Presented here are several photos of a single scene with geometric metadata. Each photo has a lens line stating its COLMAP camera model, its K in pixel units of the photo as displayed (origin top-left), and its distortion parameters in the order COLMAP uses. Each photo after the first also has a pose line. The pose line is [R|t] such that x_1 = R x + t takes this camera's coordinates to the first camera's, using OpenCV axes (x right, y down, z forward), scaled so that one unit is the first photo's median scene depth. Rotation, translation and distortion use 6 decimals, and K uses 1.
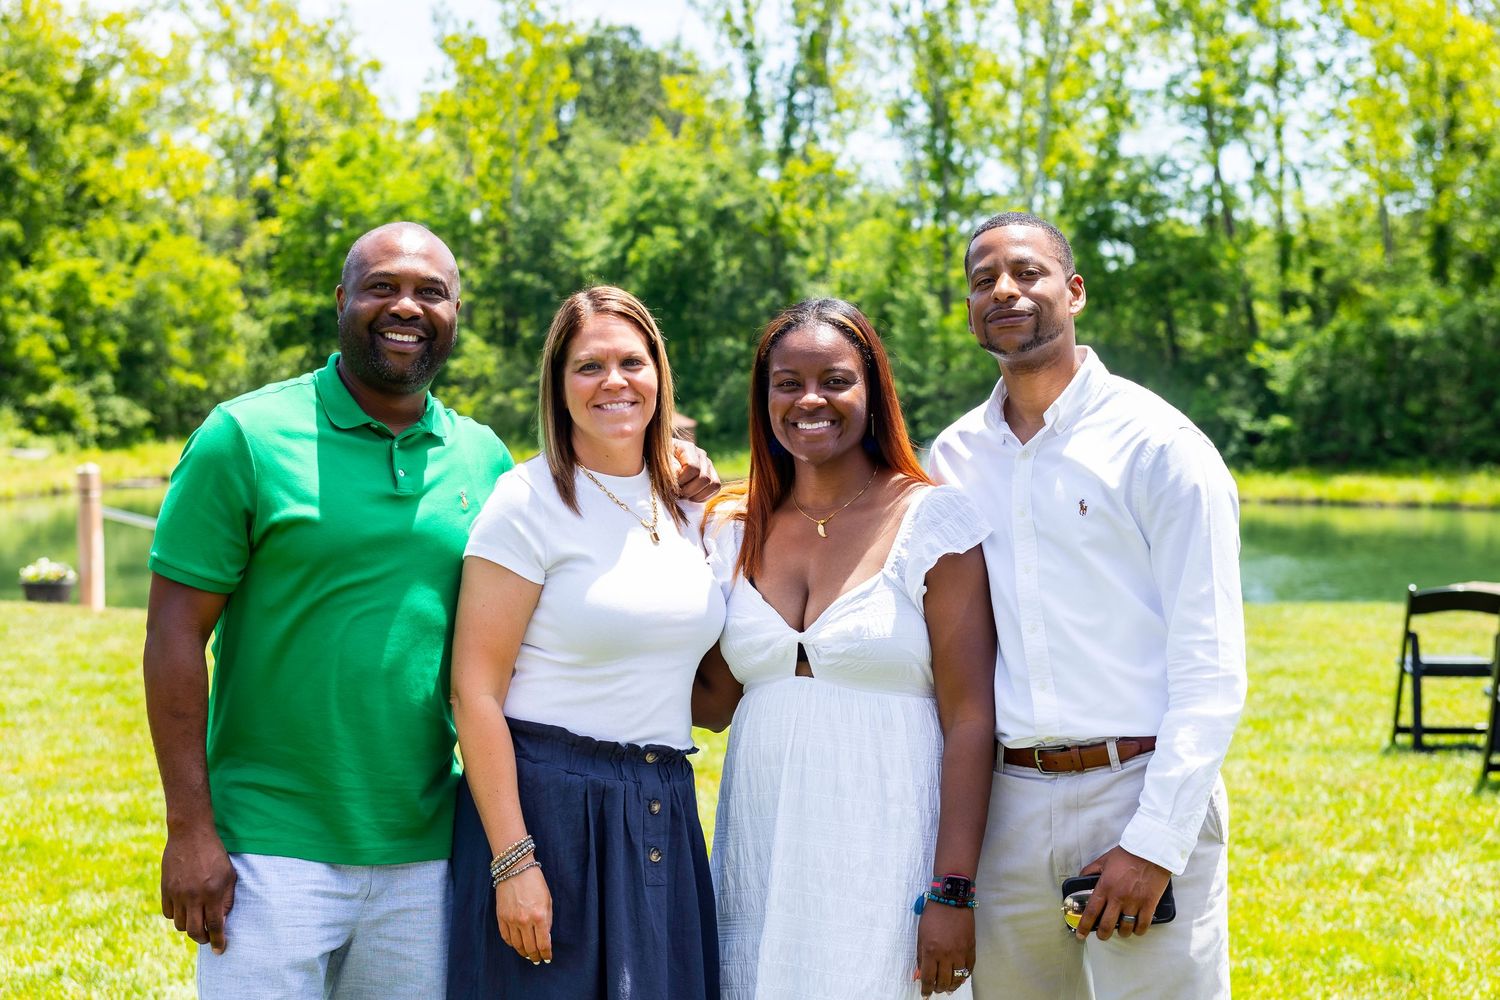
lens RADIAL K [[3341.0, 0, 759.5], [0, 3341.0, 490.2], [0, 0, 1]] dist [-0.012093, 0.000000]
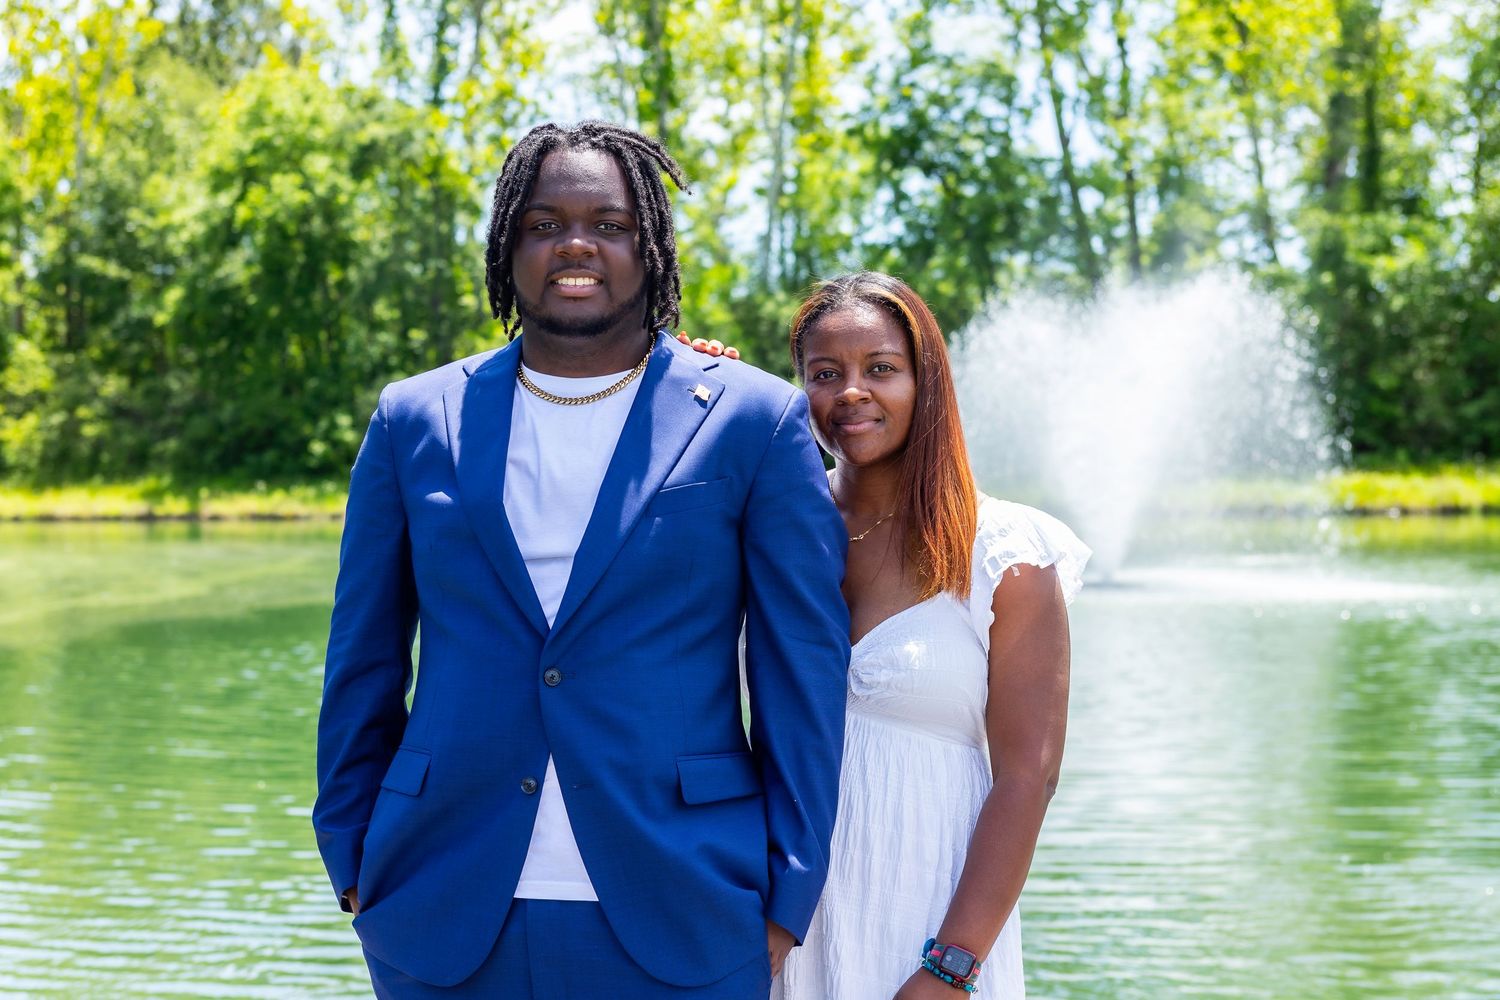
lens RADIAL K [[2503.6, 0, 747.8], [0, 2503.6, 510.1], [0, 0, 1]] dist [-0.019179, 0.000000]
pose [[0.983551, -0.016630, 0.179866, -0.028293], [0.022519, 0.999273, -0.030748, 0.013828], [-0.179224, 0.034293, 0.983210, 0.440772]]
